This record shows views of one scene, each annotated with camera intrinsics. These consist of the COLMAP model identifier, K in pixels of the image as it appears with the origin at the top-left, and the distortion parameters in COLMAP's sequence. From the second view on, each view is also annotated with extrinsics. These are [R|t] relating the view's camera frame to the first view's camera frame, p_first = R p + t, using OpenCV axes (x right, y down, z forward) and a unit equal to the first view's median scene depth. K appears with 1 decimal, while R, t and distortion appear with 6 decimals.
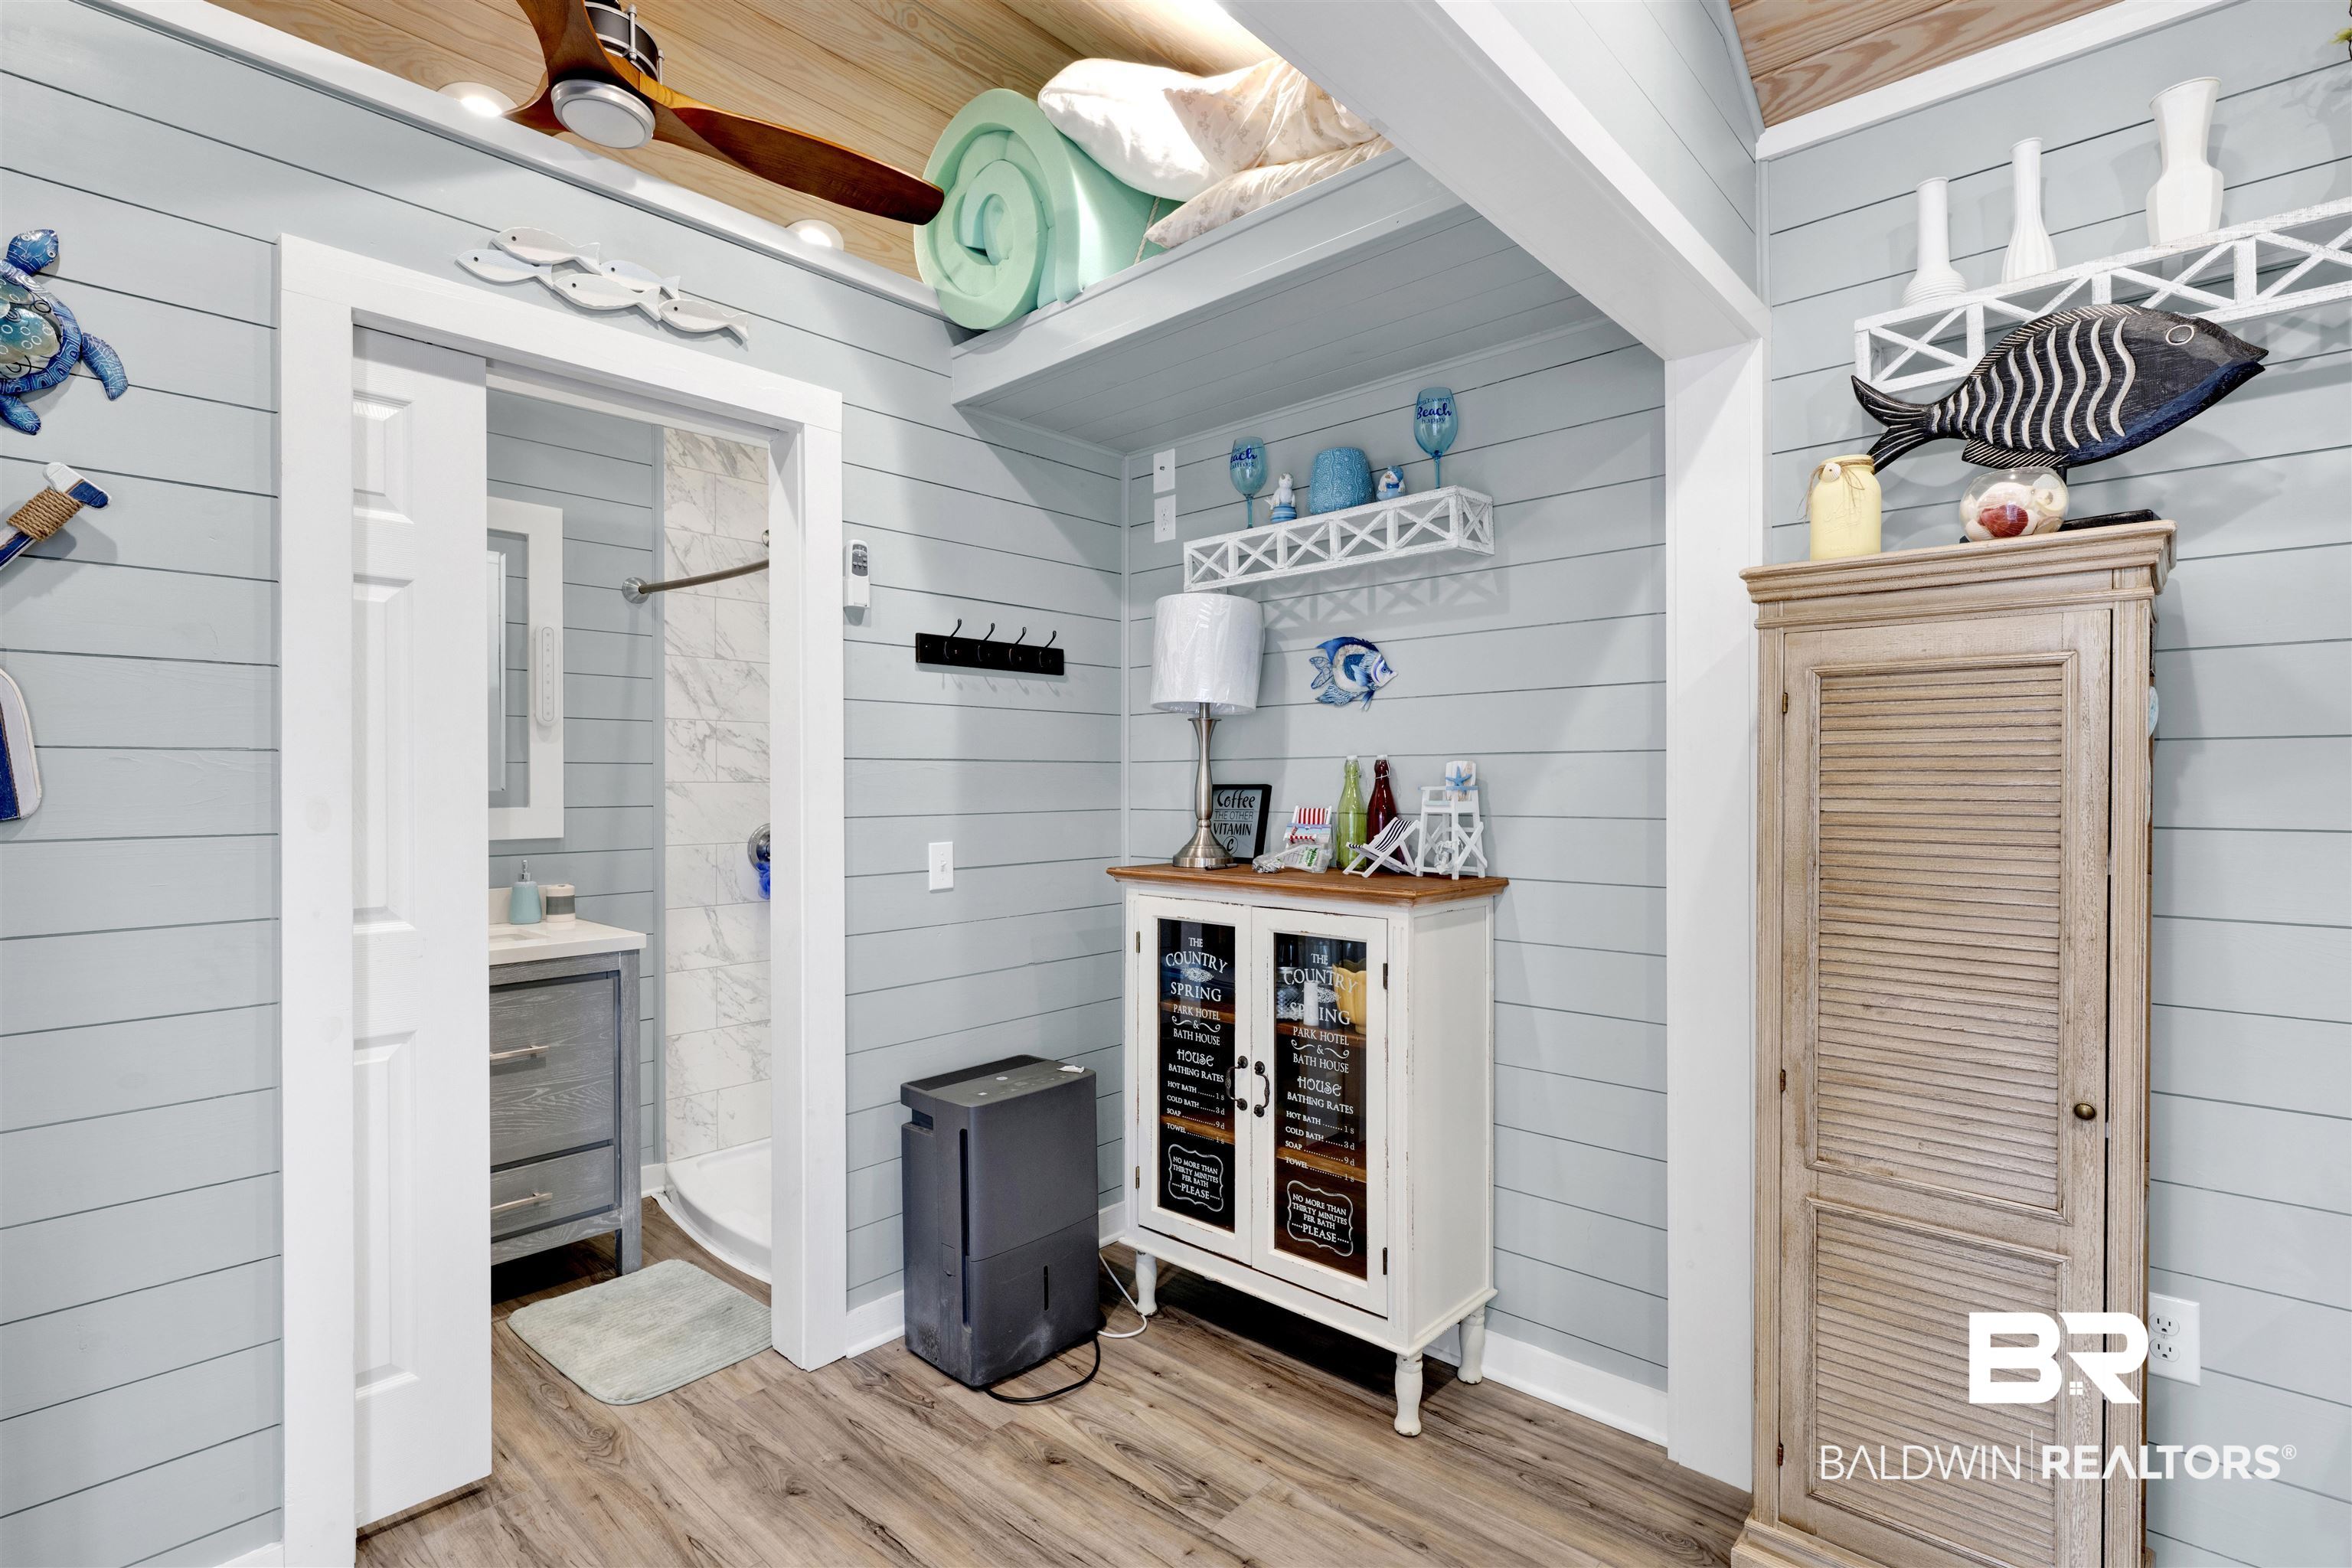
lens RADIAL K [[1104.8, 0, 1187.2], [0, 1104.8, 789.0], [0, 0, 1]] dist [-0.002484, 0.000291]
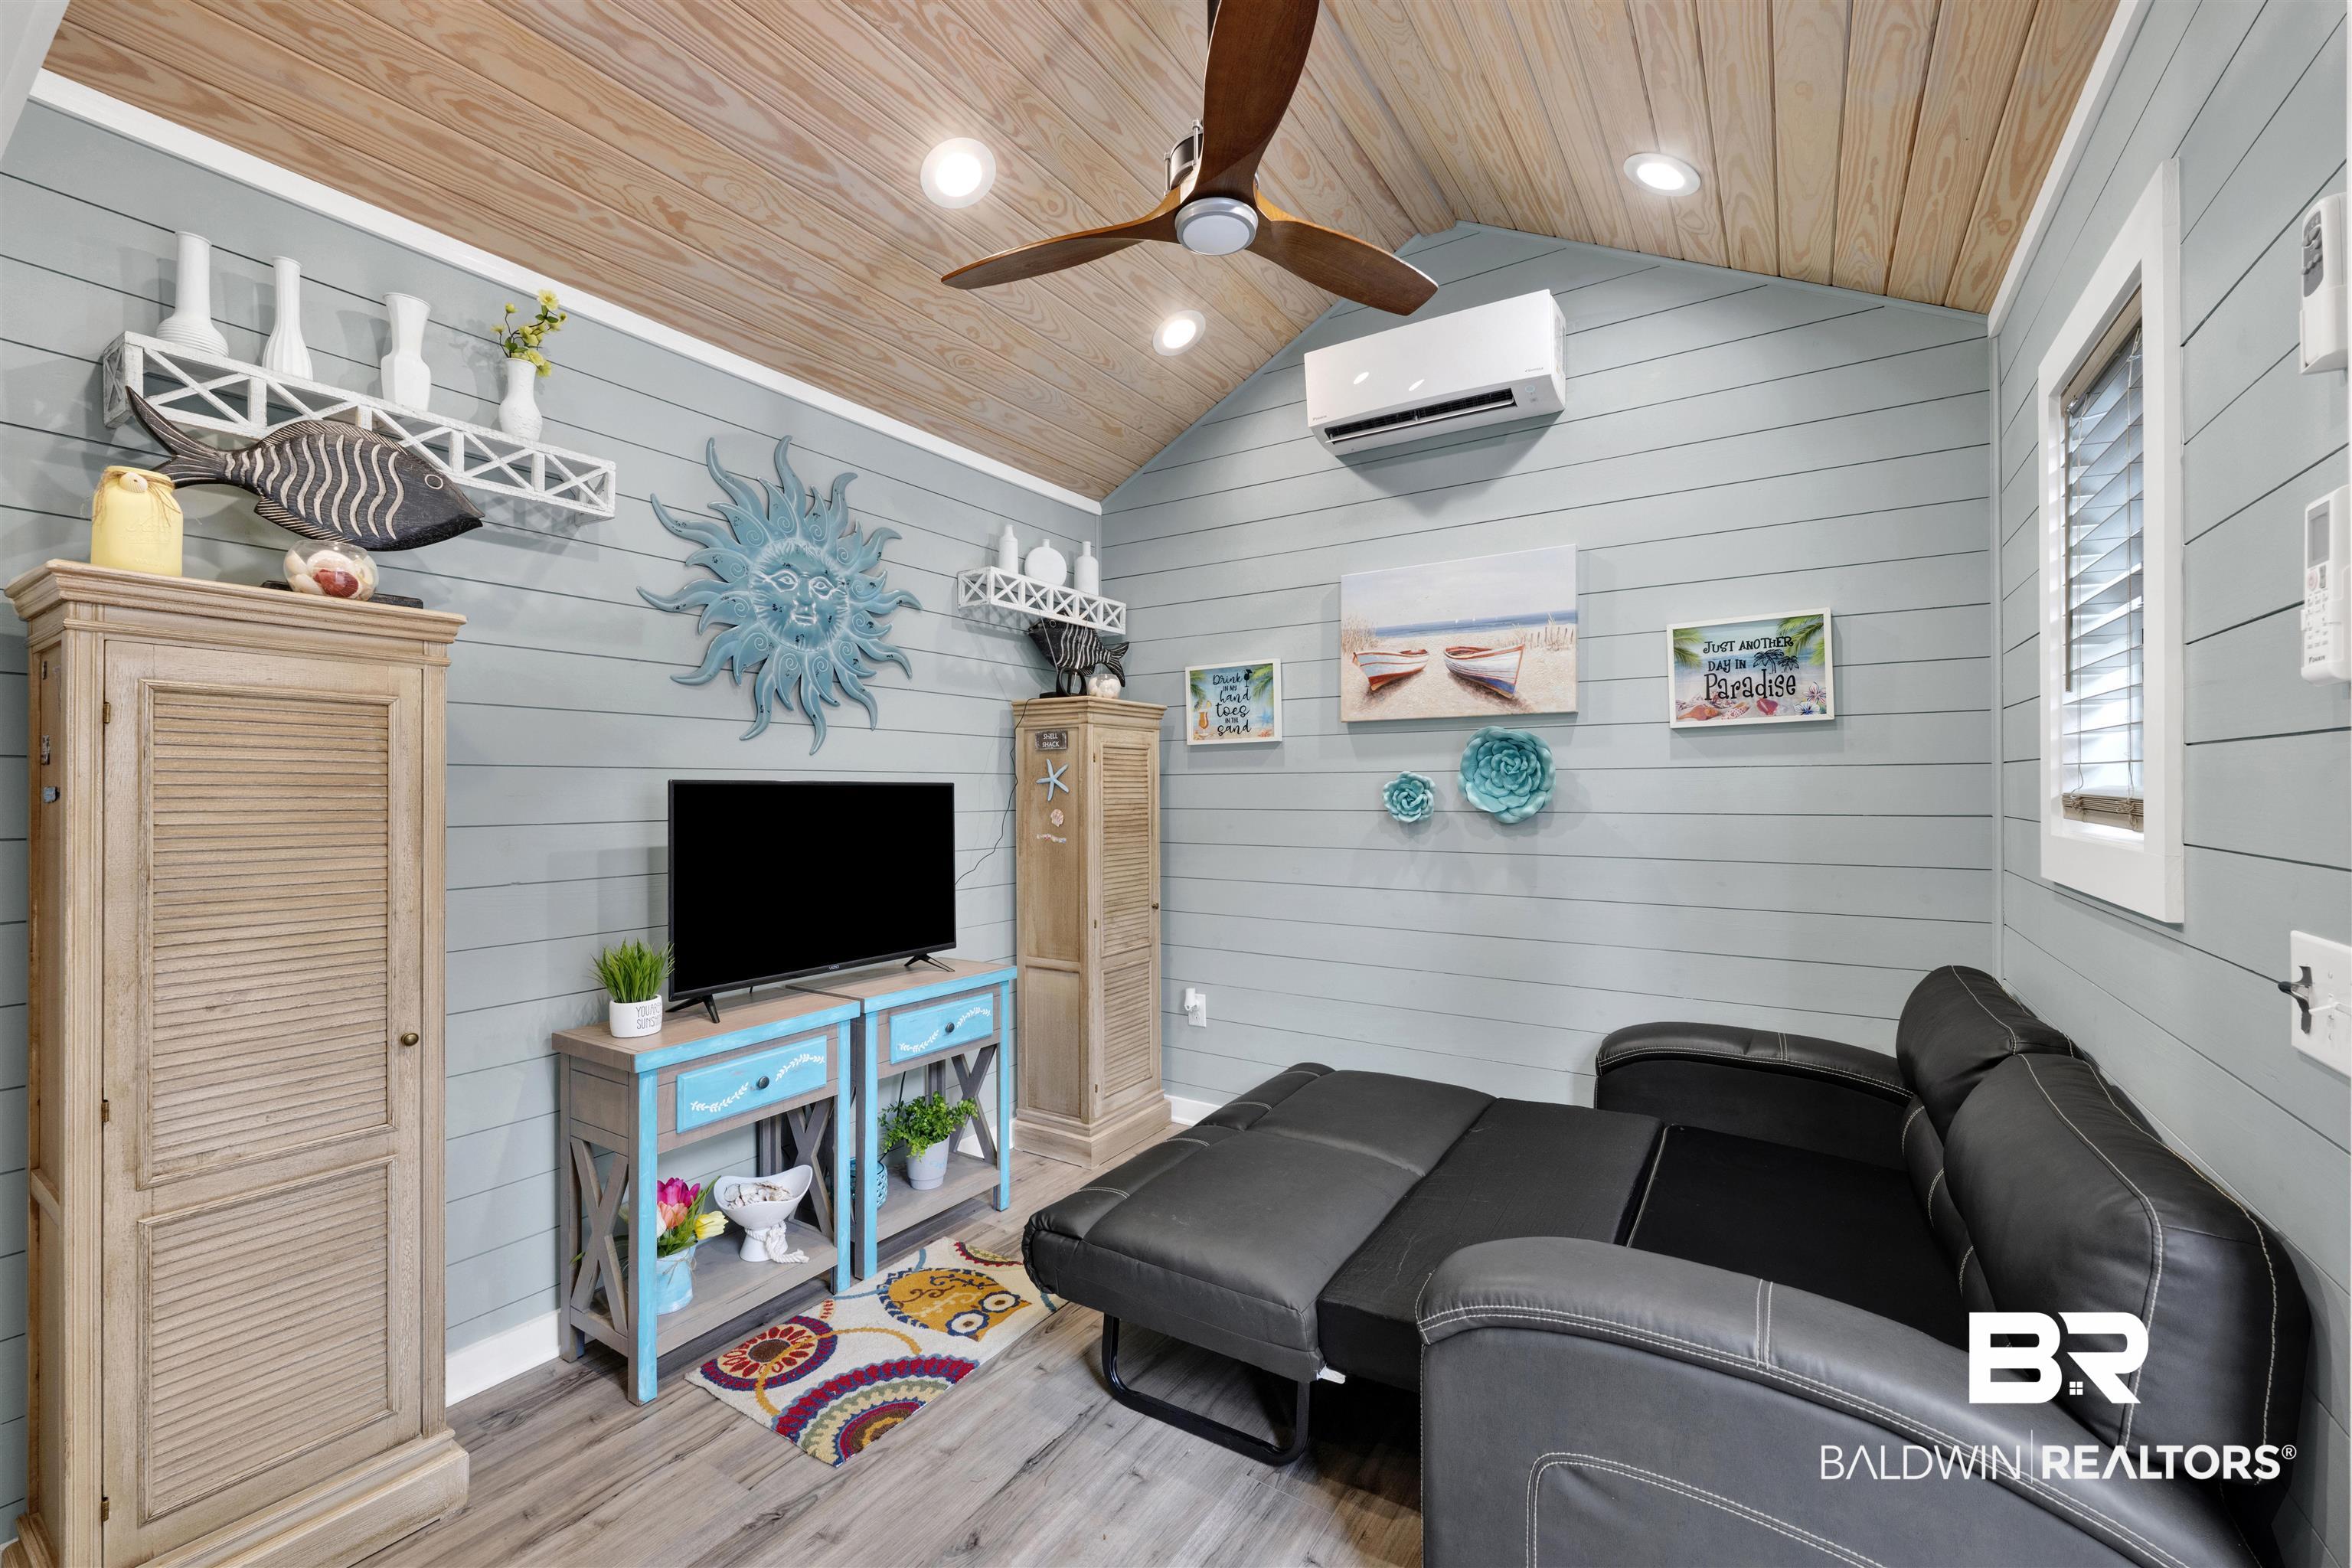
lens RADIAL K [[949.7, 0, 1181.4], [0, 949.7, 788.4], [0, 0, 1]] dist [-0.004521, 0.000340]
pose [[-0.162001, 0.002863, 0.986786, -0.431553], [0.010566, 0.999943, -0.001167, -0.002466], [-0.986734, 0.010237, -0.162022, 0.229250]]
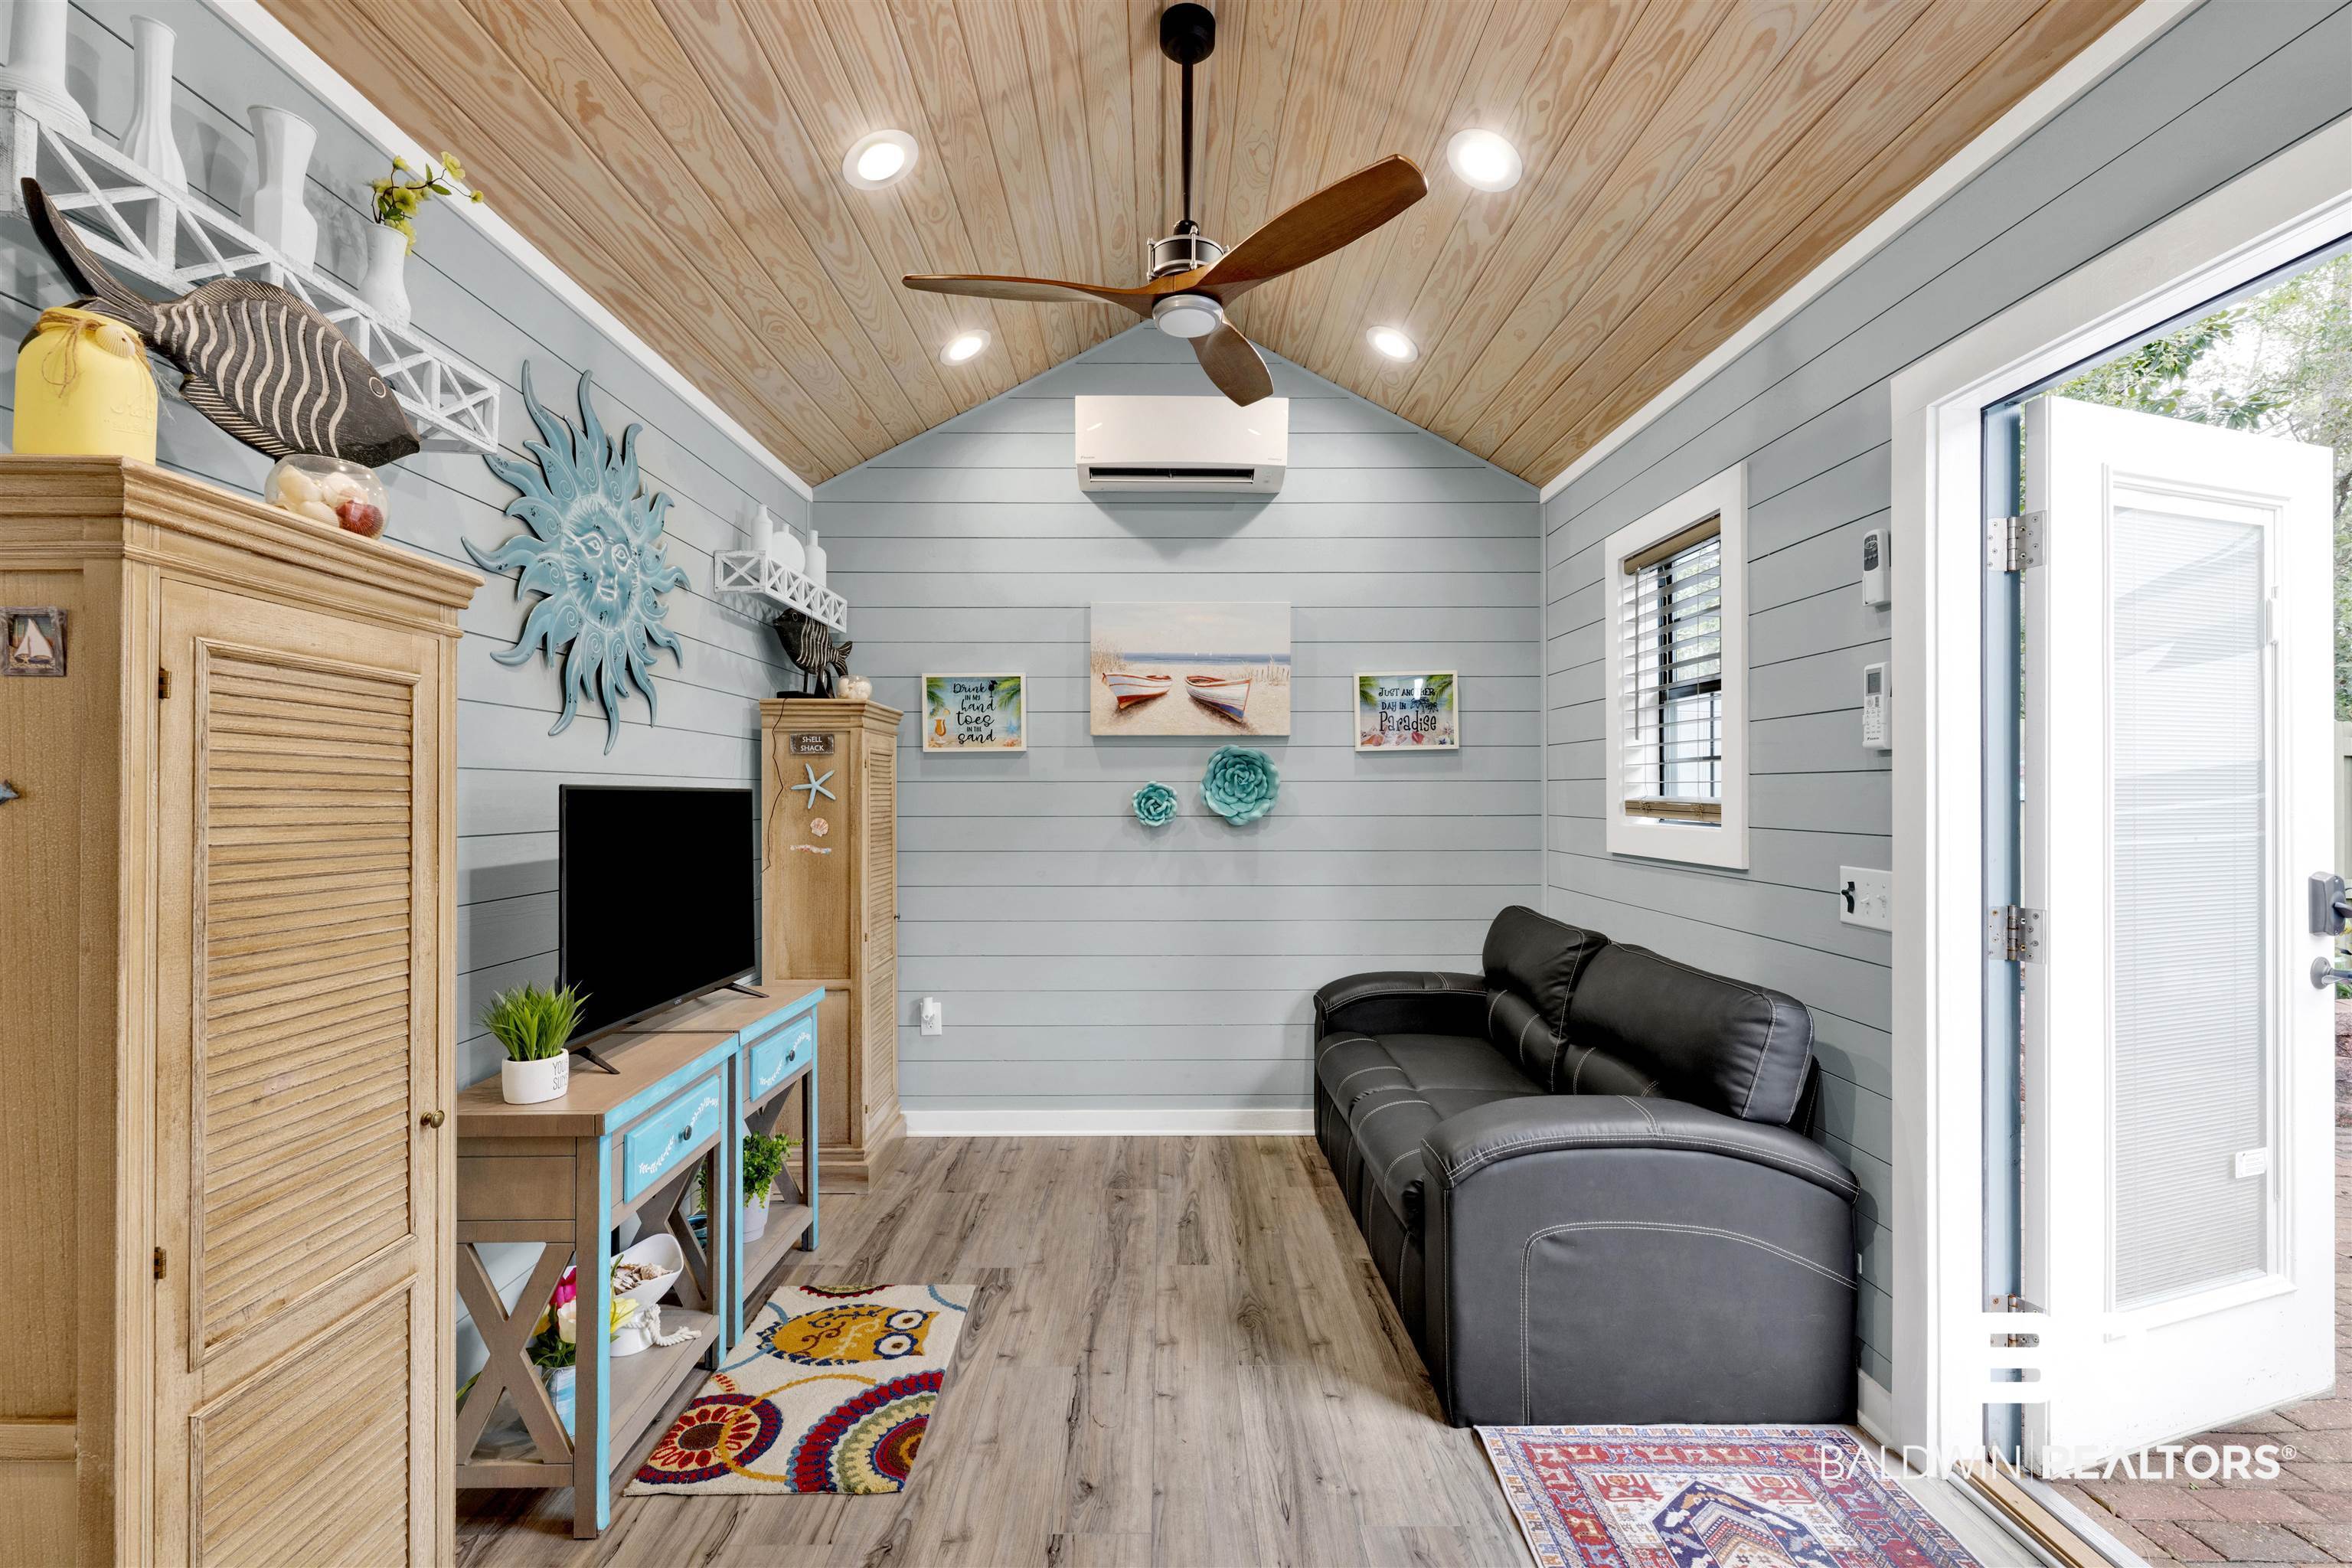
lens RADIAL K [[981.9, 0, 1183.7], [0, 981.9, 791.4], [0, 0, 1]] dist [-0.004627, 0.000856]
pose [[-0.680728, 0.005158, 0.732518, -0.309709], [0.007131, 0.999974, -0.000415, -0.009929], [-0.732501, 0.004941, -0.680748, 0.997052]]
